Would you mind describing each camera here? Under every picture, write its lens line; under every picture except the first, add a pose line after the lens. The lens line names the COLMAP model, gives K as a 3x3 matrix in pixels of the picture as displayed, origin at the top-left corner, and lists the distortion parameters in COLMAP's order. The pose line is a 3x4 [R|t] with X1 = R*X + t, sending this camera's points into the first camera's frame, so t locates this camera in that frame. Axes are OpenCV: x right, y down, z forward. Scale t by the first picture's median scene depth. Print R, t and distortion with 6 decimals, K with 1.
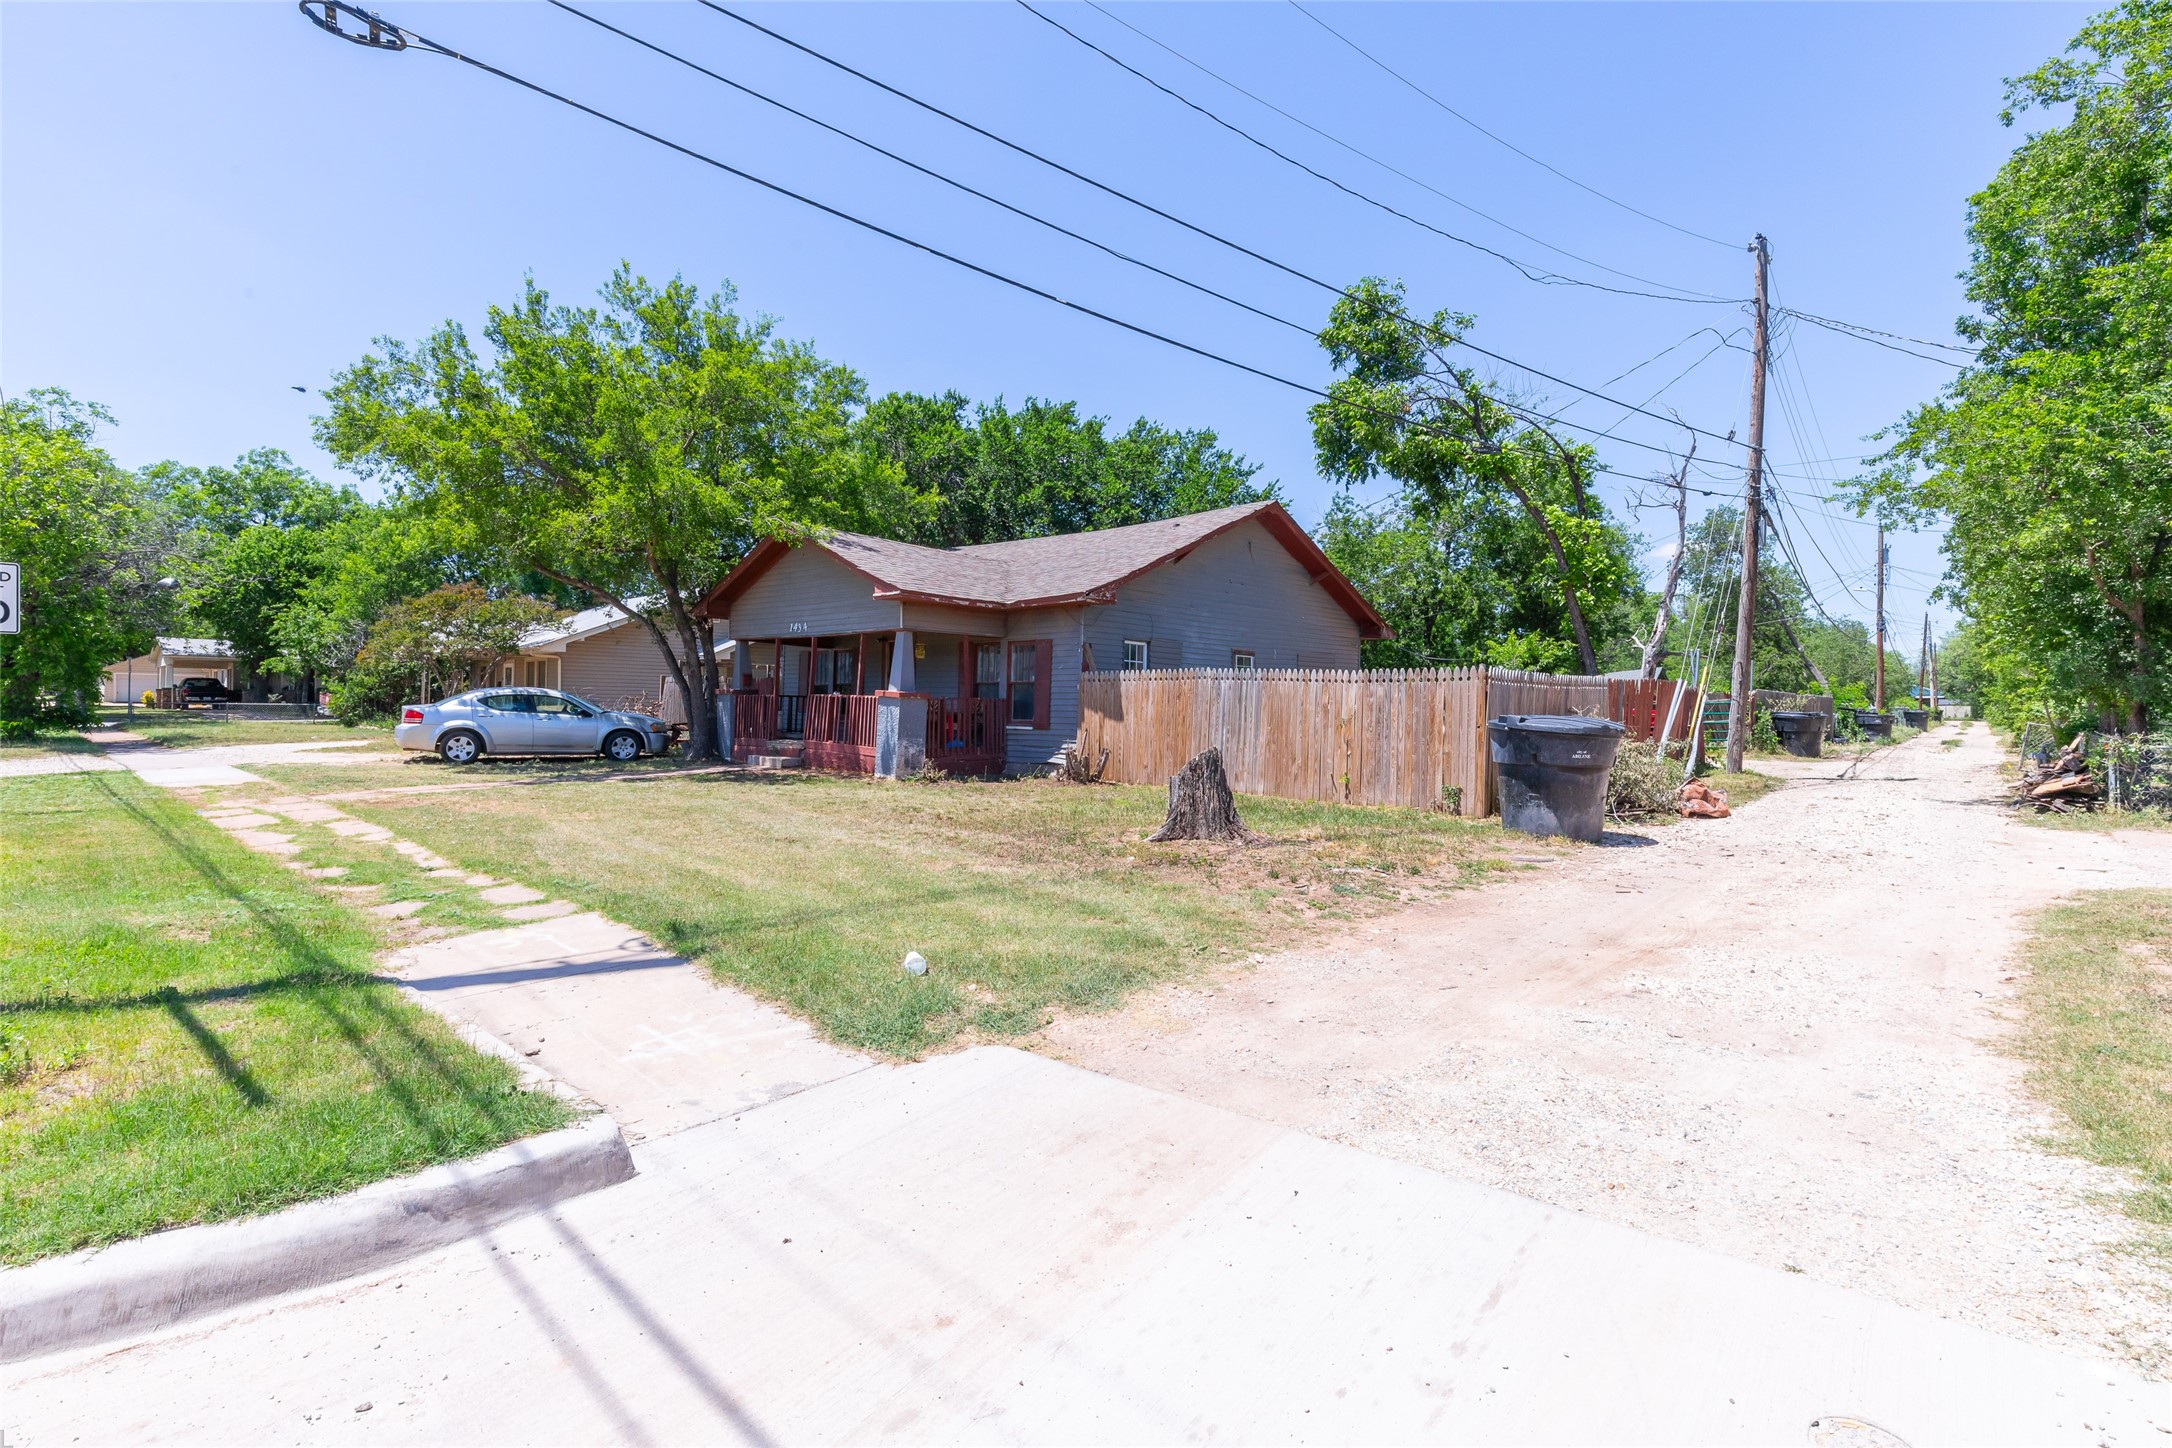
lens RADIAL K [[1017.3, 0, 1082.8], [0, 1017.3, 702.3], [0, 0, 1]] dist [-0.000430, -0.000196]
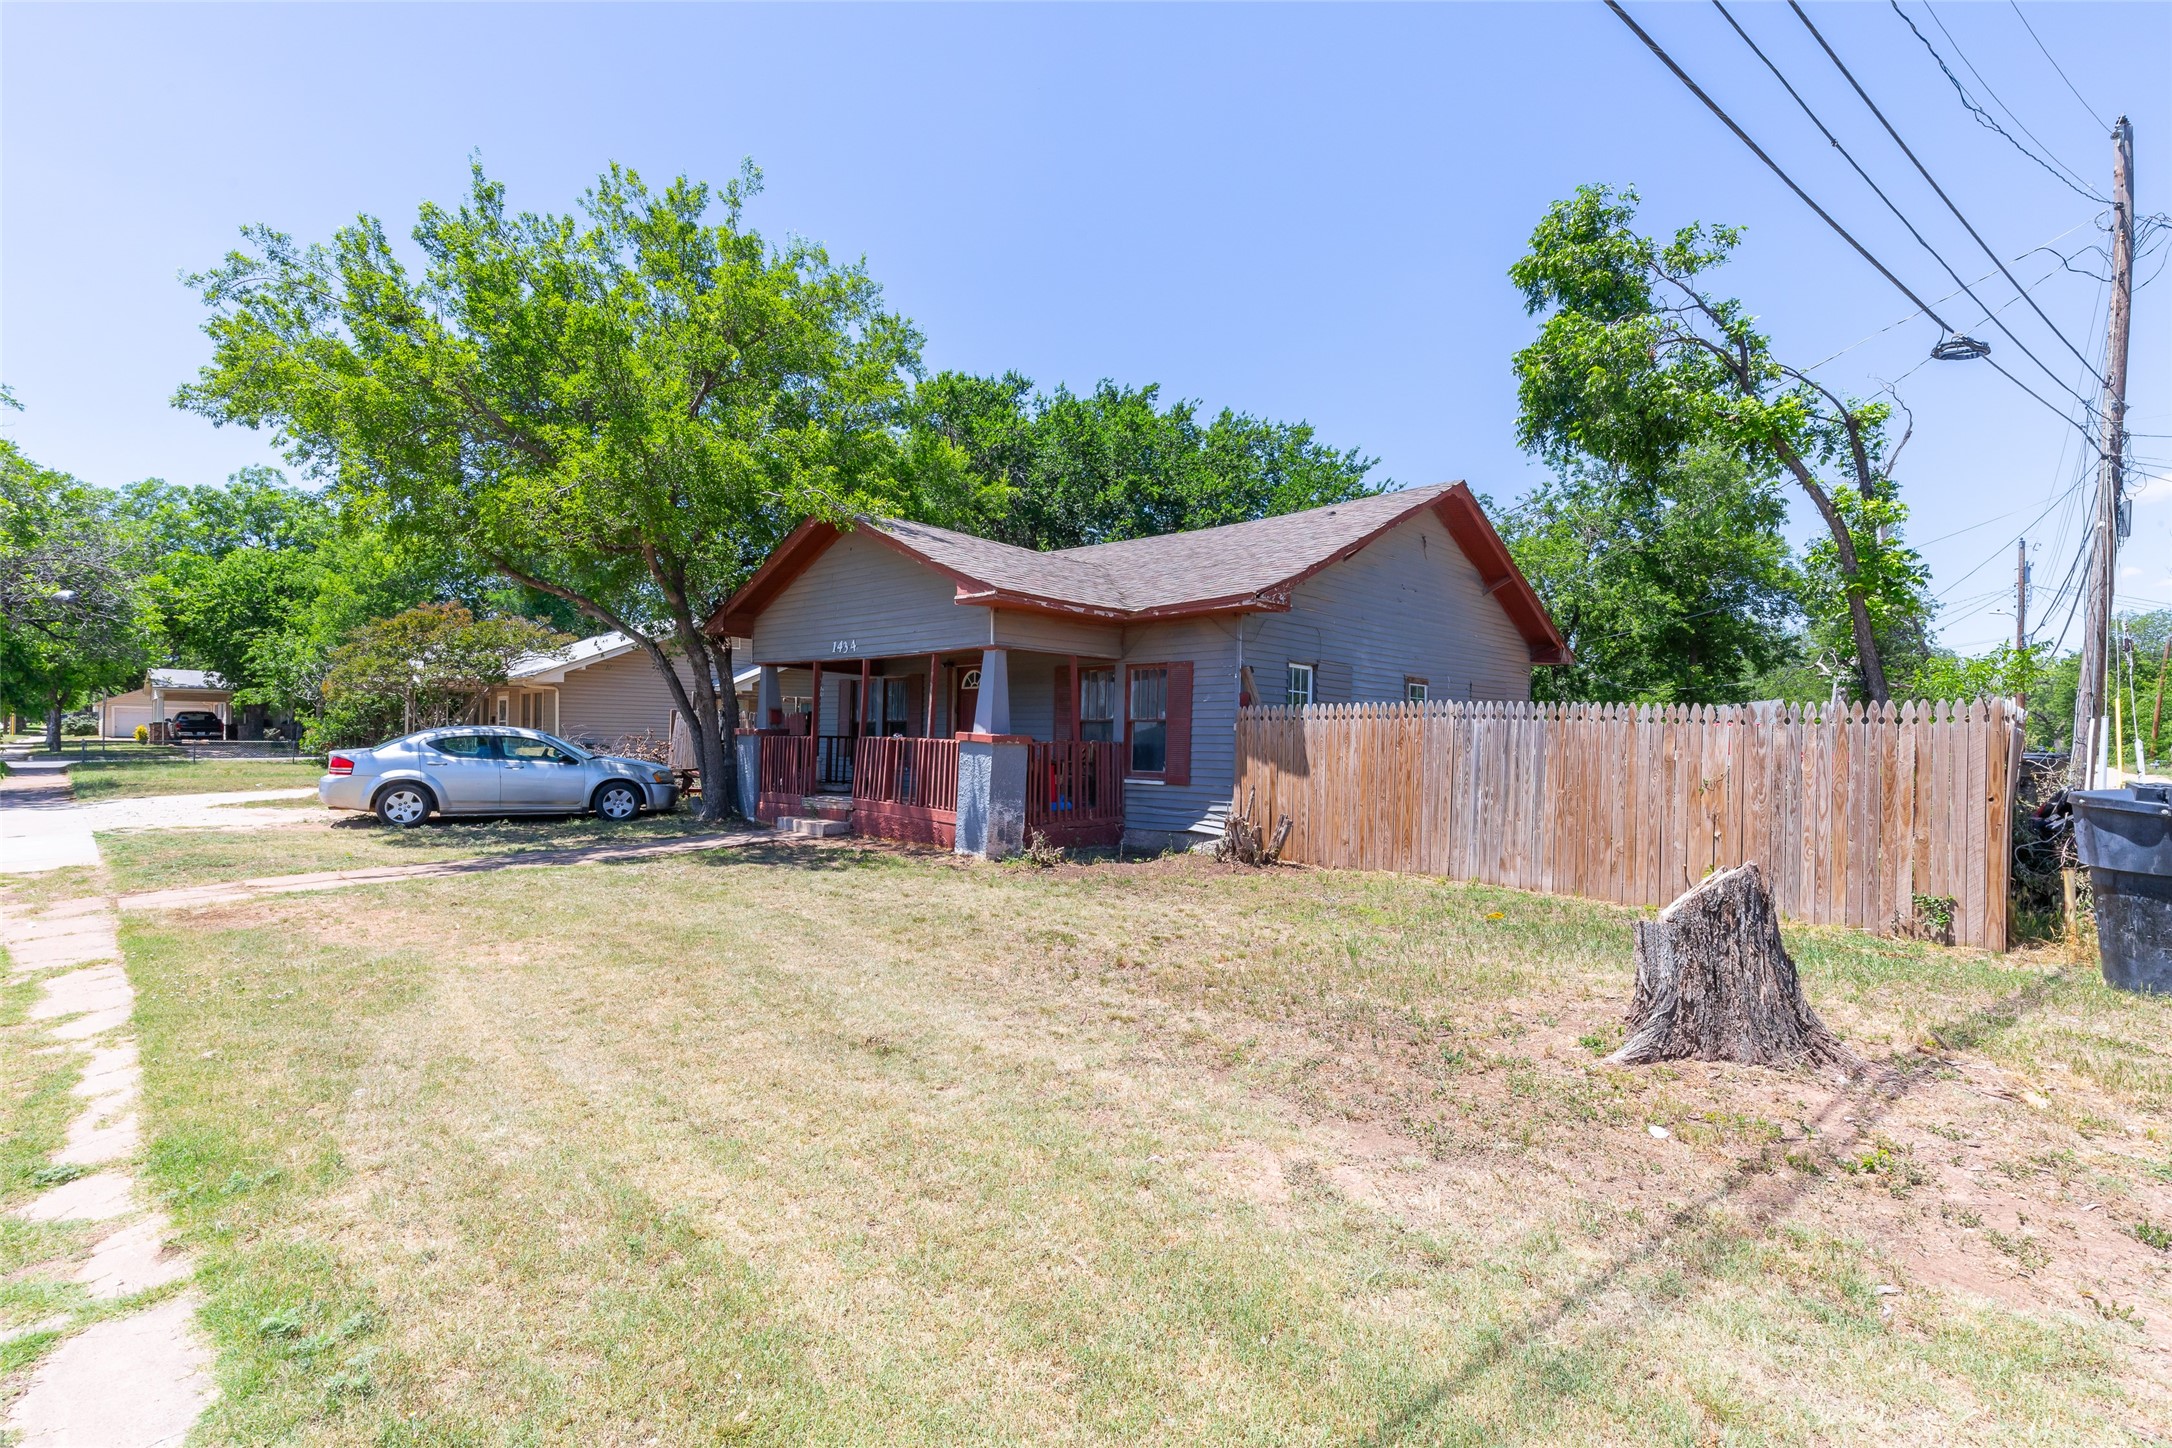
lens RADIAL K [[965.6, 0, 1057.6], [0, 965.6, 742.3], [0, 0, 1]] dist [0.000460, 0.000205]
pose [[0.999677, 0.000327, -0.025395, -0.099615], [-0.000074, 0.999950, 0.009969, -0.009984], [0.025397, -0.009964, 0.999628, 0.279461]]
